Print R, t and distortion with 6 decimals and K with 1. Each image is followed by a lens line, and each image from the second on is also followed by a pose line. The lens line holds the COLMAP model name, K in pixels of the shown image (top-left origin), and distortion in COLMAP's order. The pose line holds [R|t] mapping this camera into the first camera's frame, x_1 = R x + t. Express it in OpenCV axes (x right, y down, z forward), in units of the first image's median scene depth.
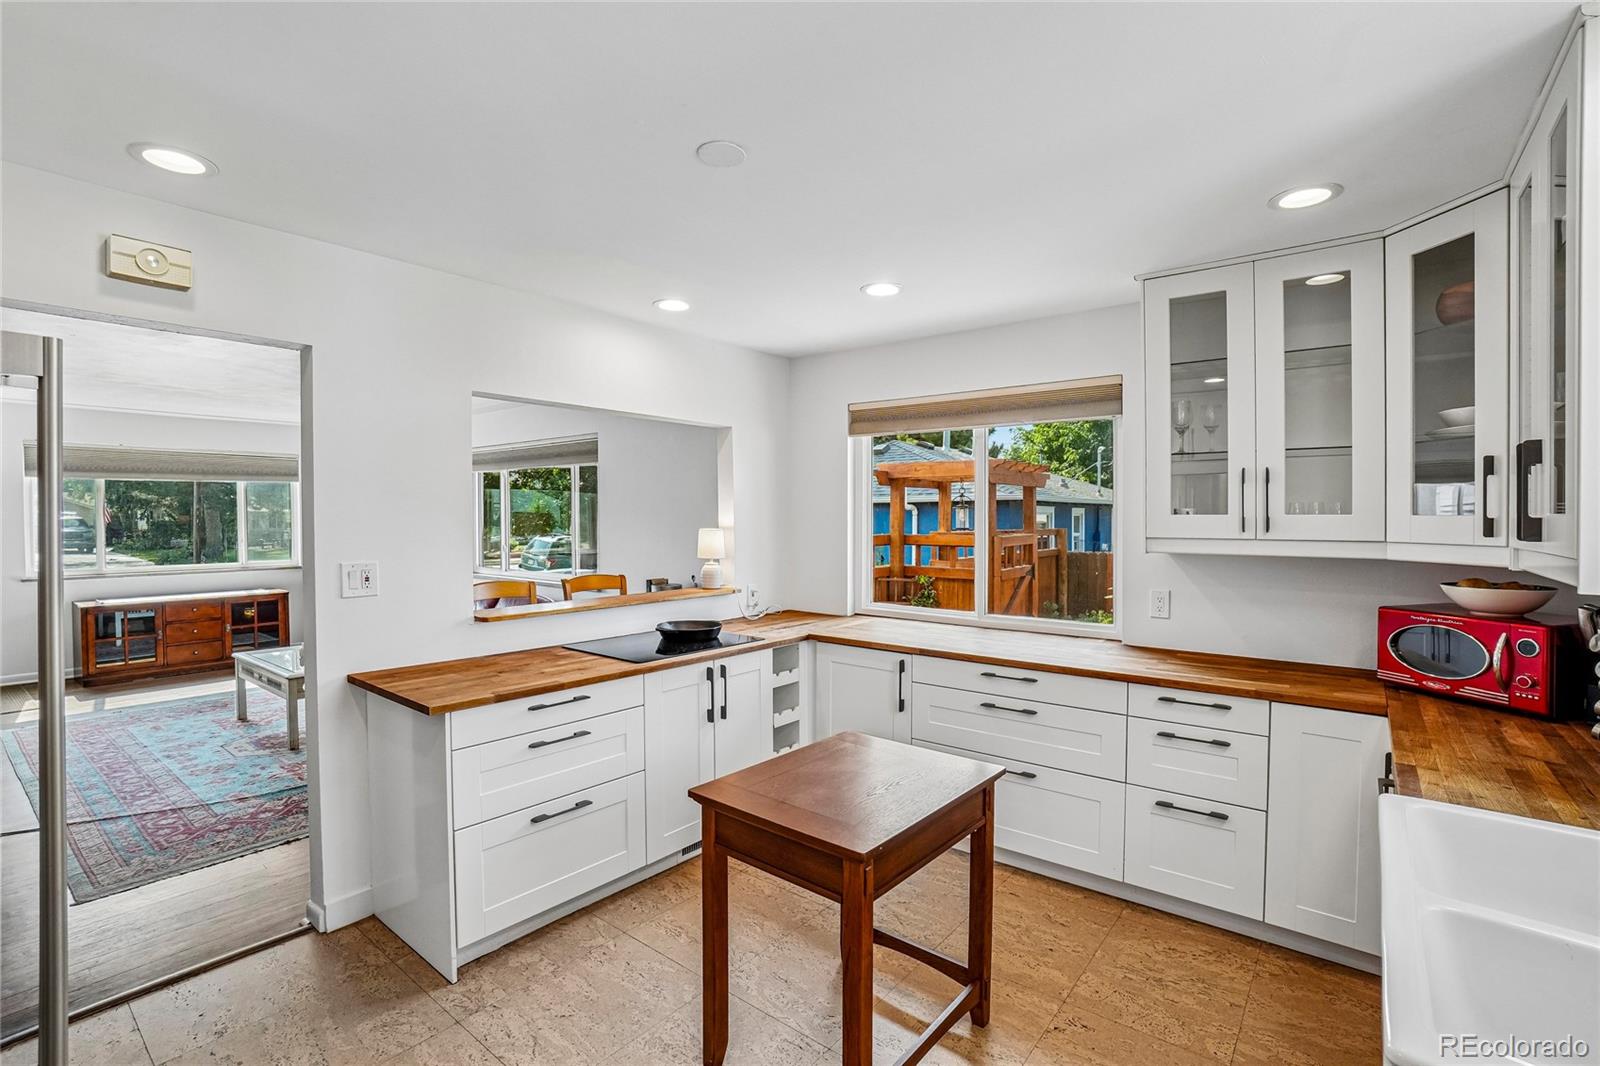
lens RADIAL K [[728.1, 0, 799.6], [0, 728.1, 528.0], [0, 0, 1]] dist [-0.043615, 0.015655]
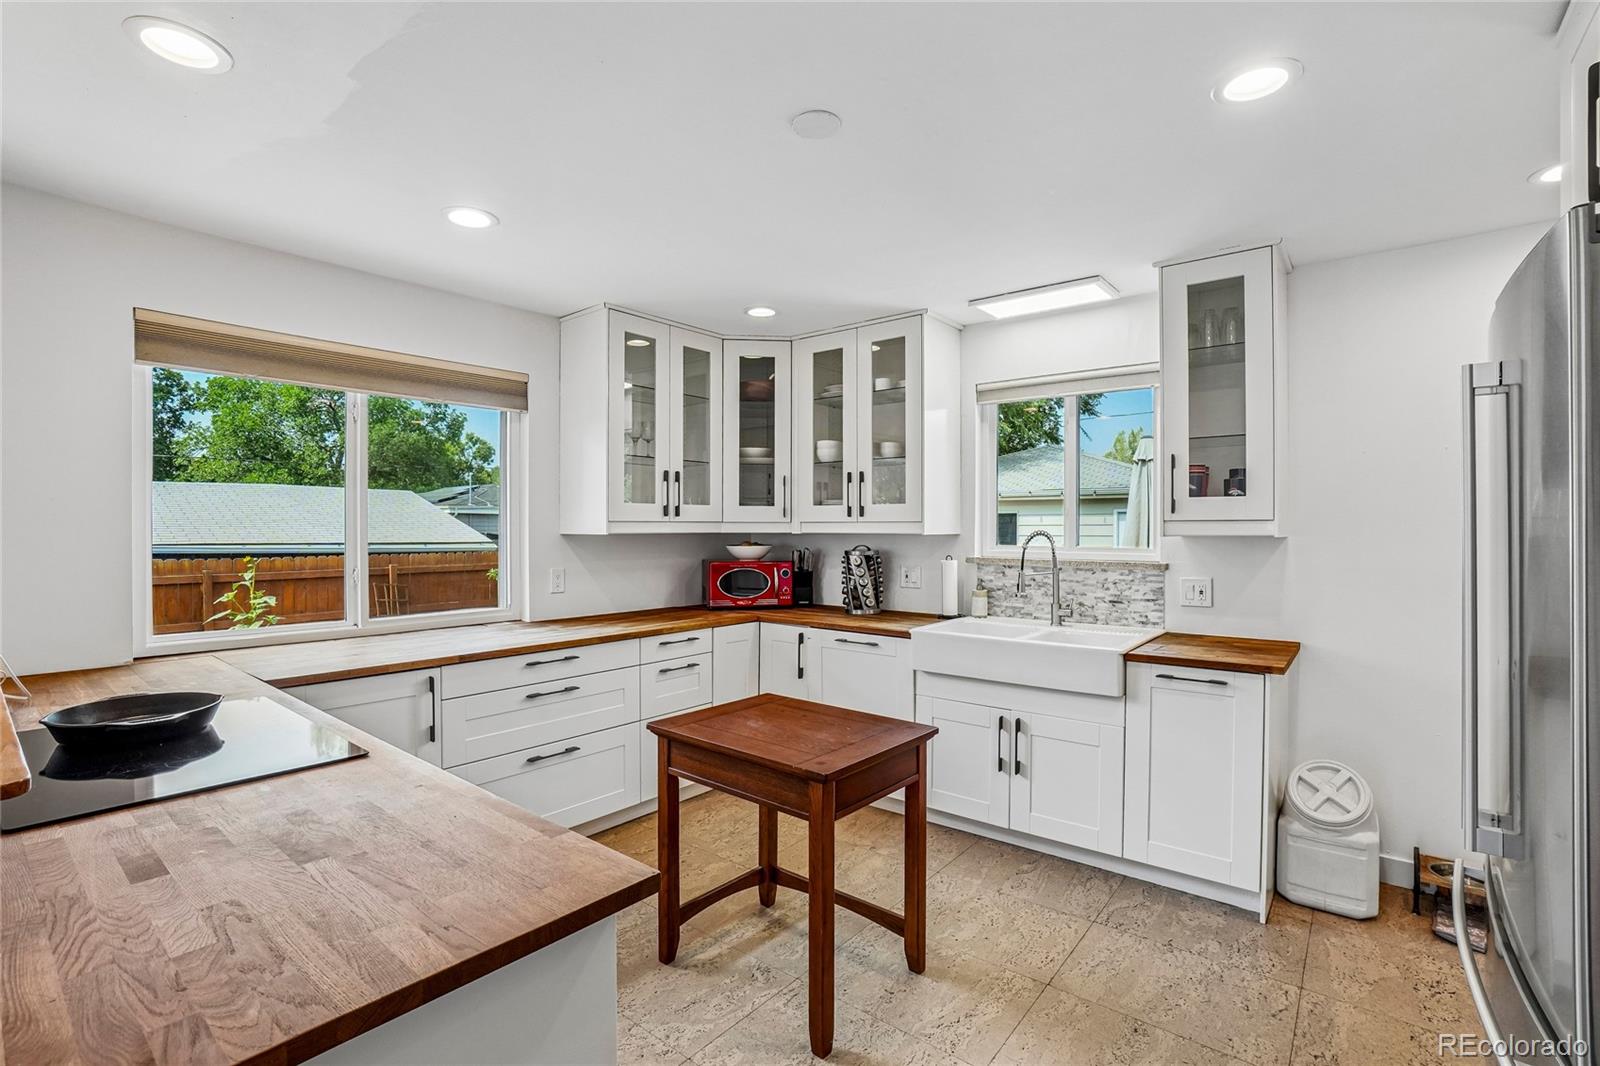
lens RADIAL K [[728.1, 0, 793.8], [0, 728.1, 529.3], [0, 0, 1]] dist [-0.043615, 0.015655]
pose [[0.015665, -0.010755, 0.999819, -0.829564], [0.006941, 0.999919, 0.010647, 0.016652], [-0.999853, 0.006773, 0.015738, 0.755708]]
